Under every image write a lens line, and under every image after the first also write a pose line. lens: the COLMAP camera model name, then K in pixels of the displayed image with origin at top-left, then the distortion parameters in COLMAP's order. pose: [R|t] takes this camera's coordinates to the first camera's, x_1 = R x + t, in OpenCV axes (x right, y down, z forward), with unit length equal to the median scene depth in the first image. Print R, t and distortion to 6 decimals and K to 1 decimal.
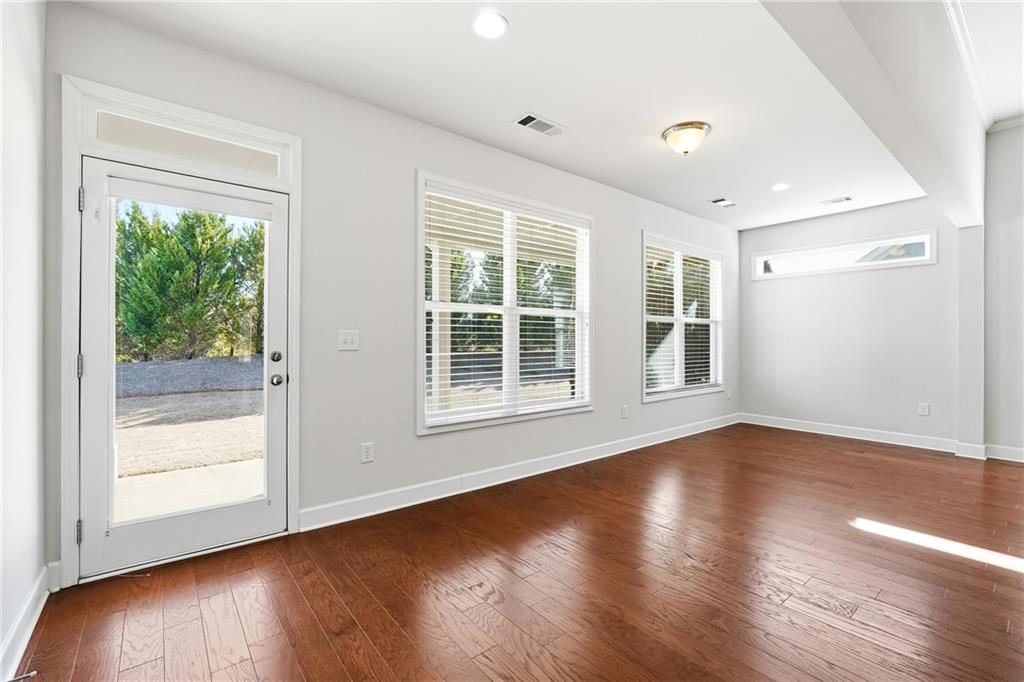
lens RADIAL K [[437.7, 0, 506.8], [0, 437.7, 338.1], [0, 0, 1]] dist [-0.001388, 0.000258]
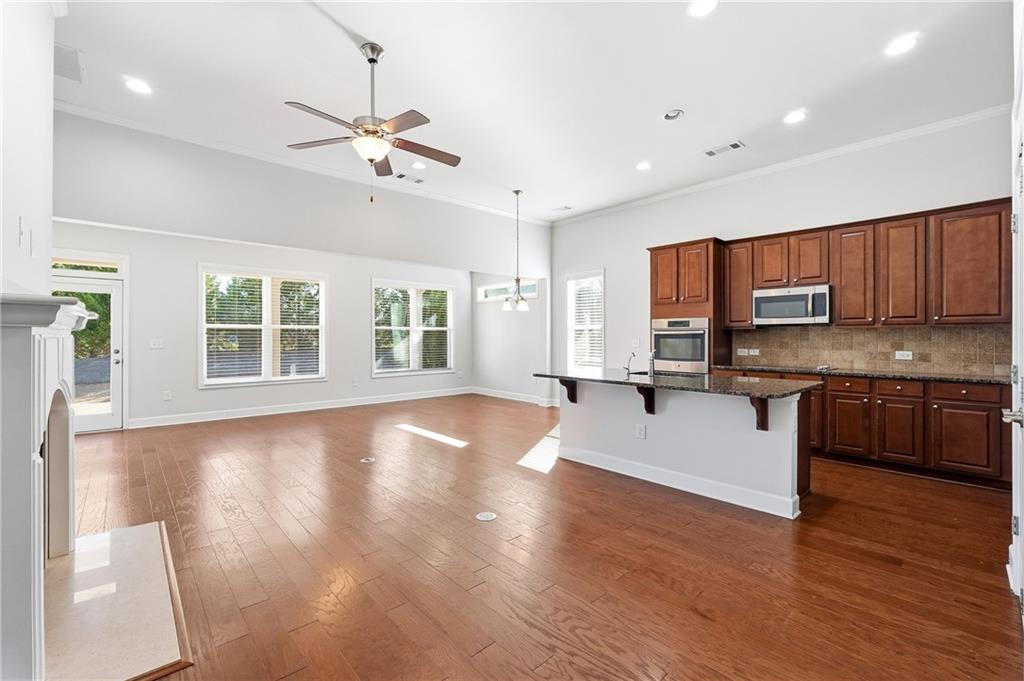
lens RADIAL K [[437.7, 0, 506.8], [0, 437.7, 337.6], [0, 0, 1]] dist [-0.001388, 0.000258]
pose [[0.998893, -0.004035, 0.046866, 0.854123], [0.003738, 0.999972, 0.006415, -0.022153], [-0.046890, -0.006233, 0.998881, -0.840849]]
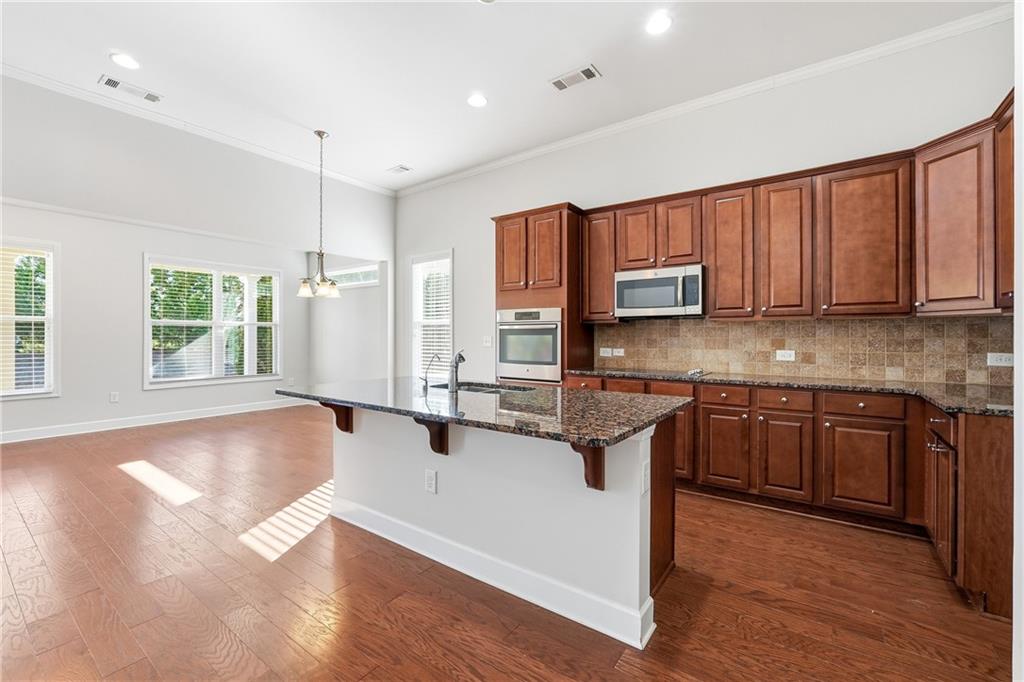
lens RADIAL K [[437.6, 0, 498.4], [0, 437.6, 337.6], [0, 0, 1]] dist [-0.010727, 0.000016]
pose [[0.971076, -0.002238, 0.238758, 1.120544], [0.001024, 0.999986, 0.005210, -0.008851], [-0.238767, -0.004815, 0.971065, -0.518942]]
